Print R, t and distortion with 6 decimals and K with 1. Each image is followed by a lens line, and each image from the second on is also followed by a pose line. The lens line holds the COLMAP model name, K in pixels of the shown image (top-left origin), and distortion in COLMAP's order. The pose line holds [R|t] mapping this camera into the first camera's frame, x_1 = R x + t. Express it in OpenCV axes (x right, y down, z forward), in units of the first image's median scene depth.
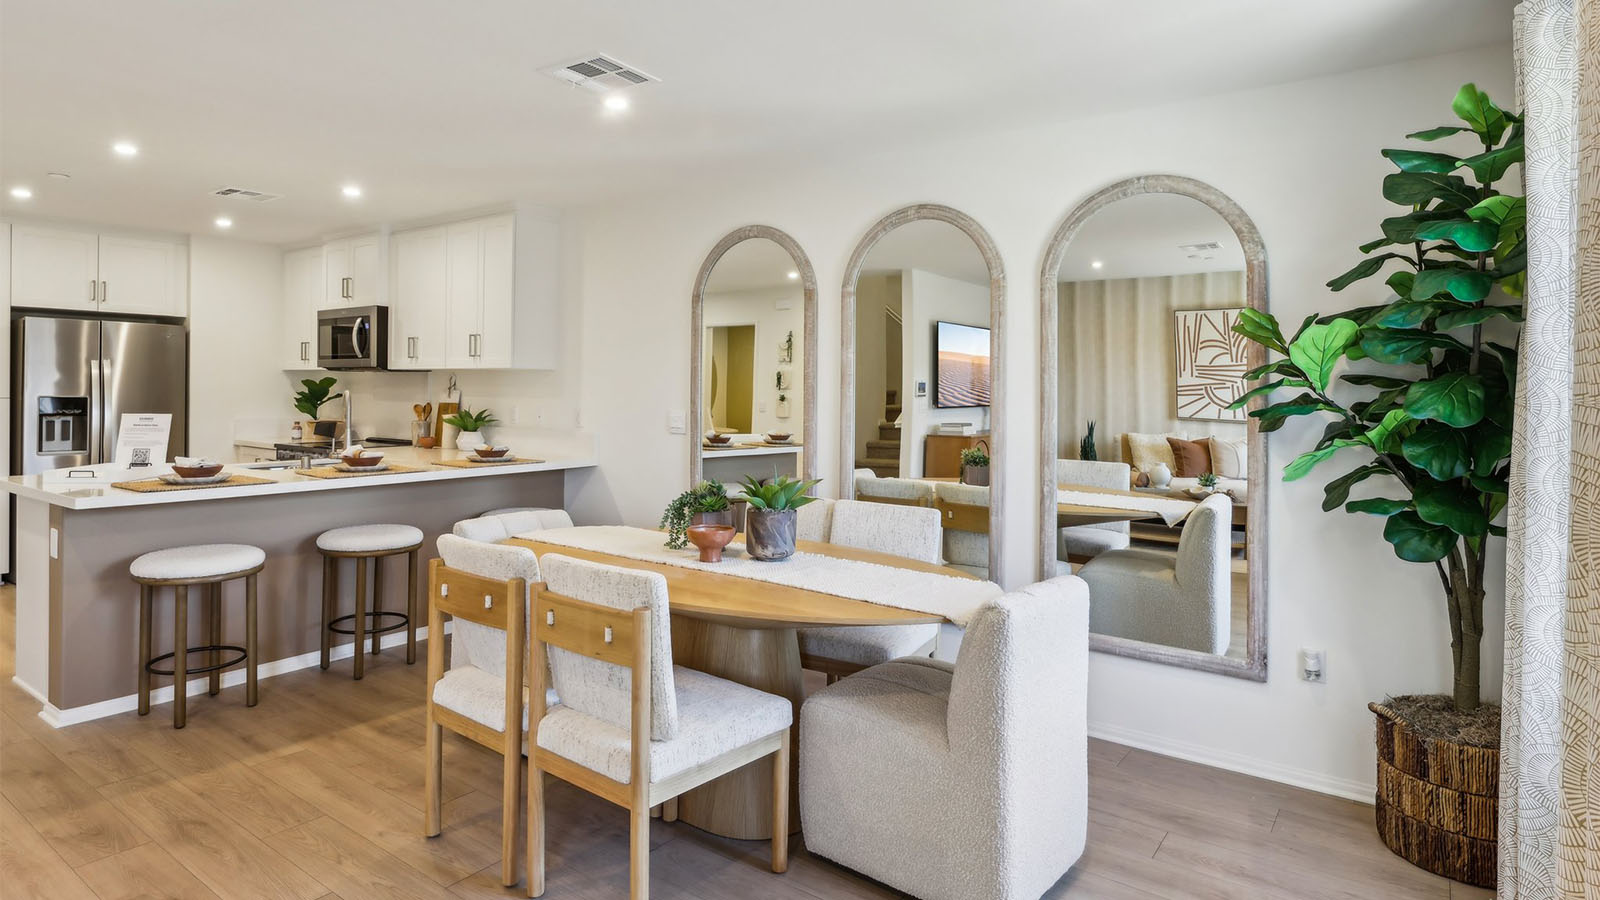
lens RADIAL K [[874.5, 0, 786.8], [0, 874.5, 392.2], [0, 0, 1]] dist [0.017562, -0.005877]
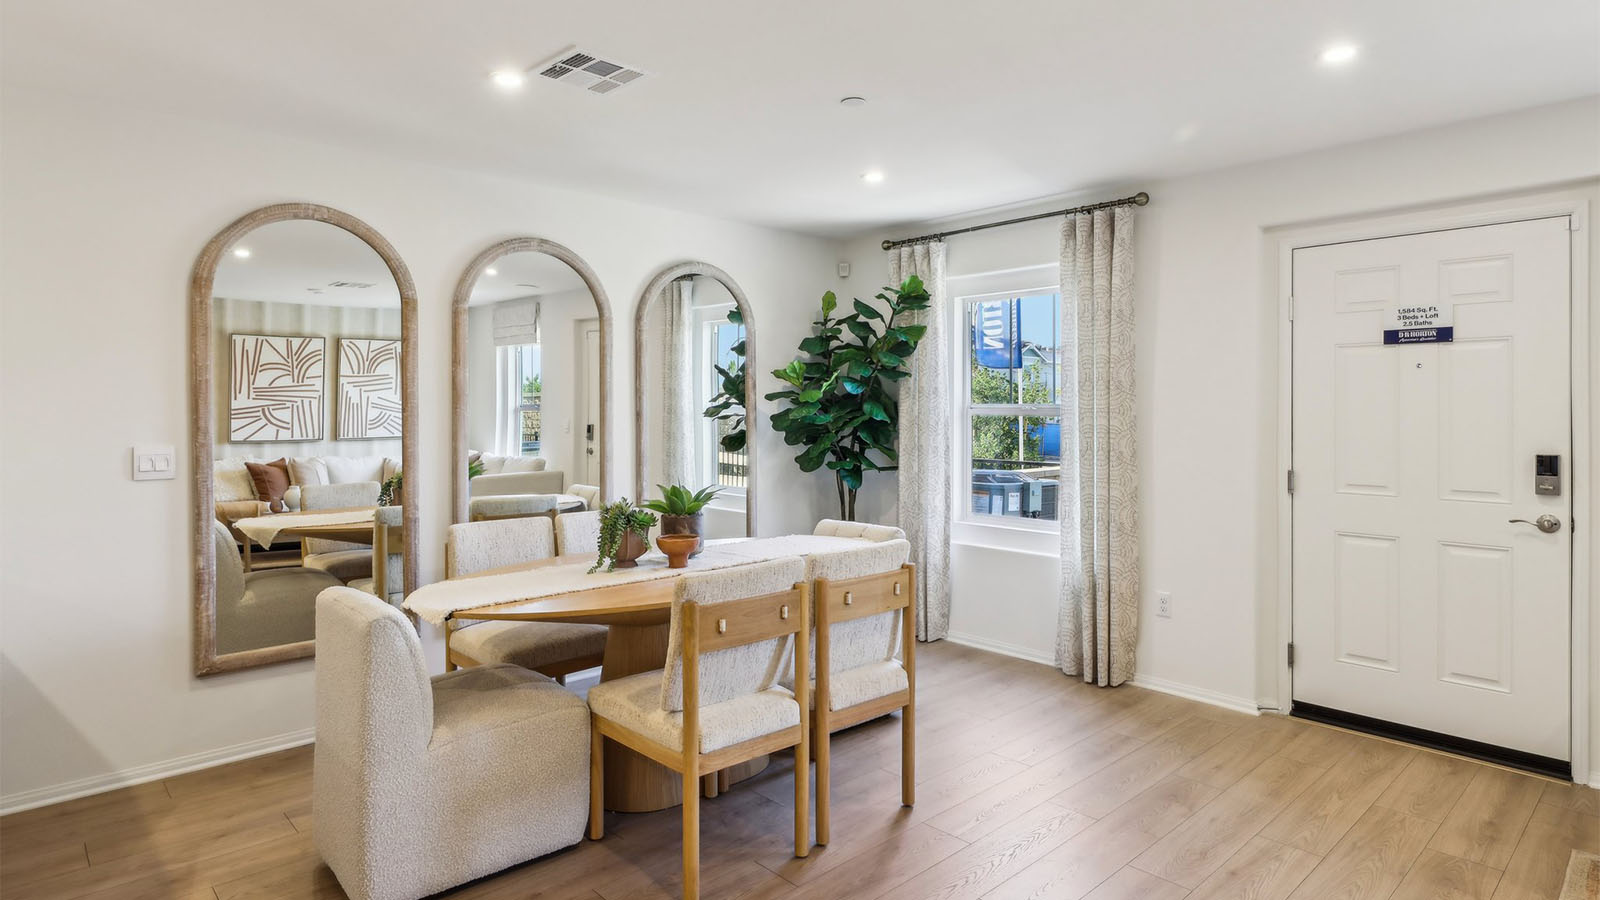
lens RADIAL K [[874.5, 0, 806.0], [0, 874.5, 404.2], [0, 0, 1]] dist [0.017562, -0.005877]
pose [[0.157713, -0.001442, 0.987484, -0.563624], [0.009768, 0.999952, -0.000100, -0.007132], [-0.987437, 0.009661, 0.157719, 0.325985]]
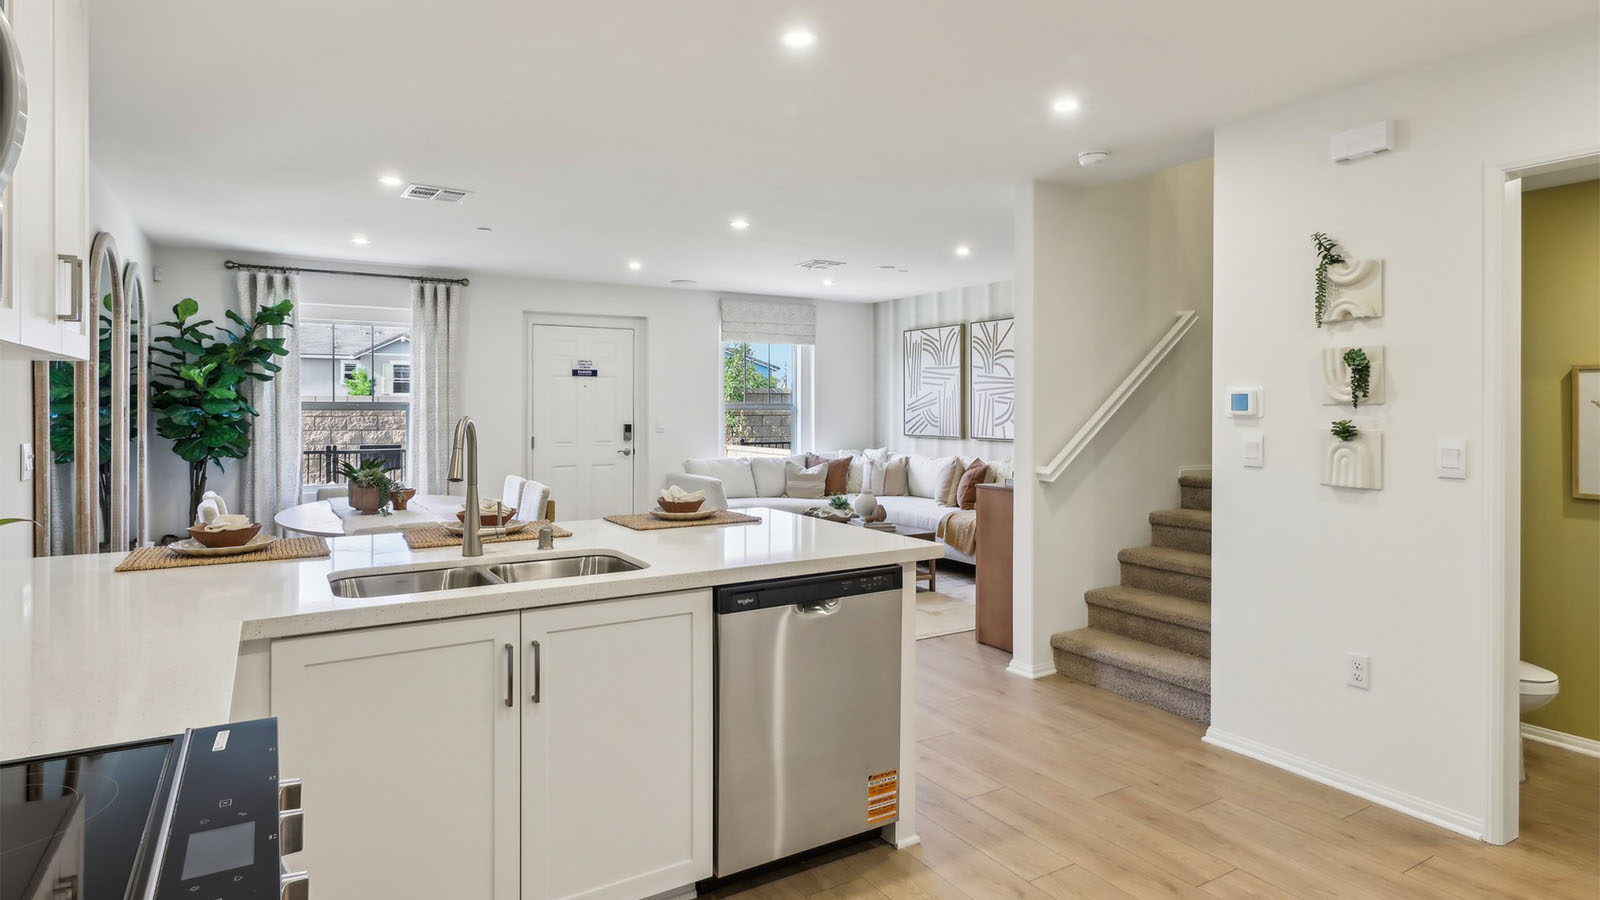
lens RADIAL K [[874.5, 0, 781.2], [0, 874.5, 405.2], [0, 0, 1]] dist [0.017562, -0.005877]
pose [[-0.927861, -0.007999, 0.372840, -0.675604], [-0.006052, 0.999961, 0.006393, -0.010855], [-0.372876, 0.003675, -0.927874, 1.103538]]
